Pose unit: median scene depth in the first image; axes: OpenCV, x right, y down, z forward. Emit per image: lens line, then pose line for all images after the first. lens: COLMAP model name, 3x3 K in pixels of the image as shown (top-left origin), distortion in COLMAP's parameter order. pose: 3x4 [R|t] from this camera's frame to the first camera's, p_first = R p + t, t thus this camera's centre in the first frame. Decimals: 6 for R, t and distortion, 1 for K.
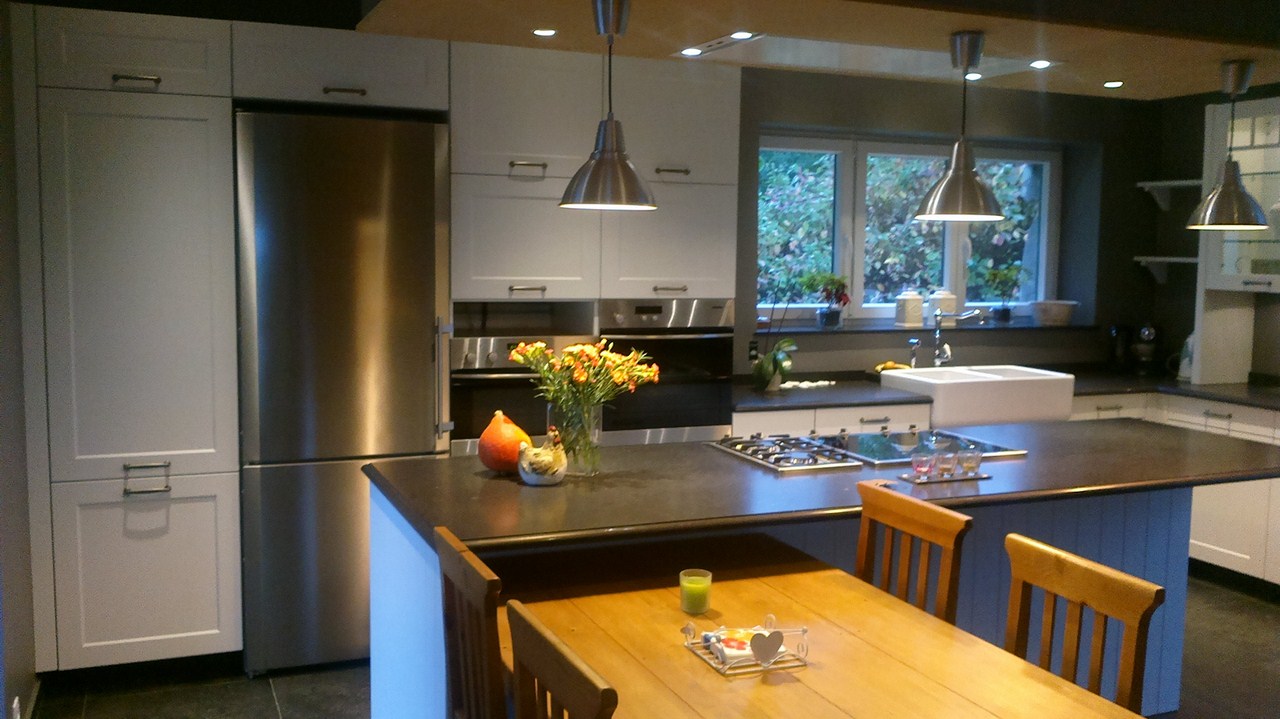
lens RADIAL K [[1151.2, 0, 635.1], [0, 1151.2, 356.9], [0, 0, 1]] dist [0.059742, -0.165231]
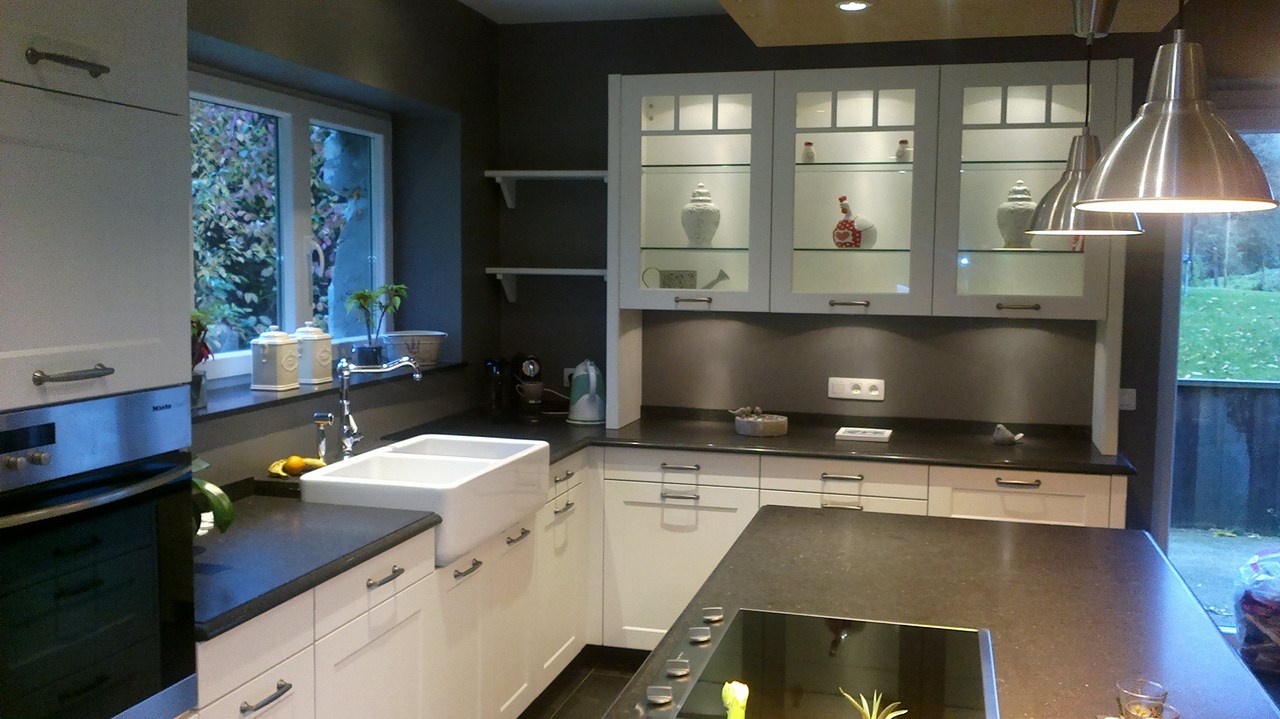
lens RADIAL K [[1151.2, 0, 635.1], [0, 1151.2, 356.9], [0, 0, 1]] dist [0.059742, -0.165231]
pose [[0.604632, -0.073655, 0.793092, -0.181386], [0.073636, 0.996620, 0.036419, -0.074600], [-0.793094, 0.036380, 0.608012, 0.710938]]
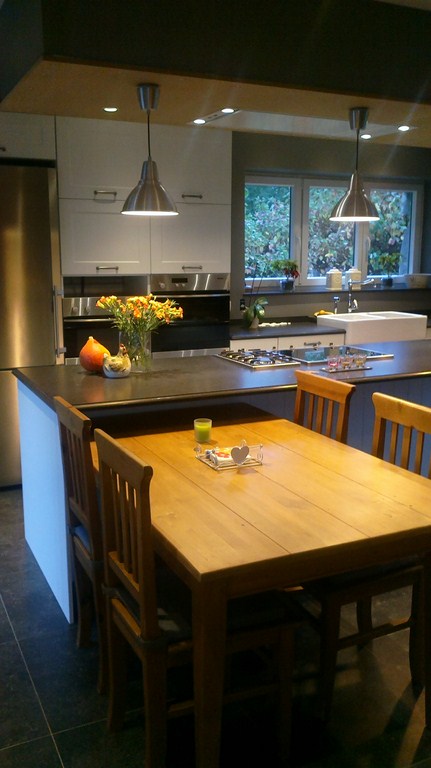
lens RADIAL K [[693.3, 0, 215.5], [0, 693.3, 384.0], [0, 0, 1]] dist [0.044618, -0.008325]
pose [[0.998606, -0.022052, 0.047958, 0.013715], [0.017558, 0.995586, 0.092194, 0.020735], [-0.049779, -0.091224, 0.994586, -0.041266]]
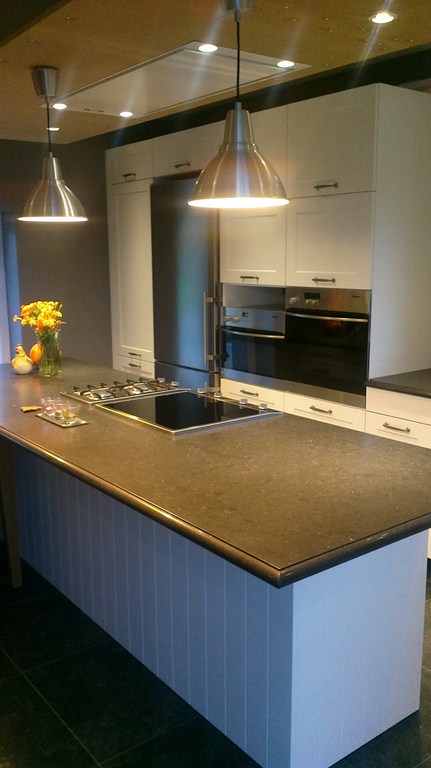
lens RADIAL K [[693.3, 0, 215.5], [0, 693.3, 384.0], [0, 0, 1]] dist [0.044618, -0.008325]
pose [[0.256631, 0.162289, -0.952787, 0.870271], [-0.082563, 0.985880, 0.145688, -0.054386], [0.962977, 0.041277, 0.266406, 0.776824]]
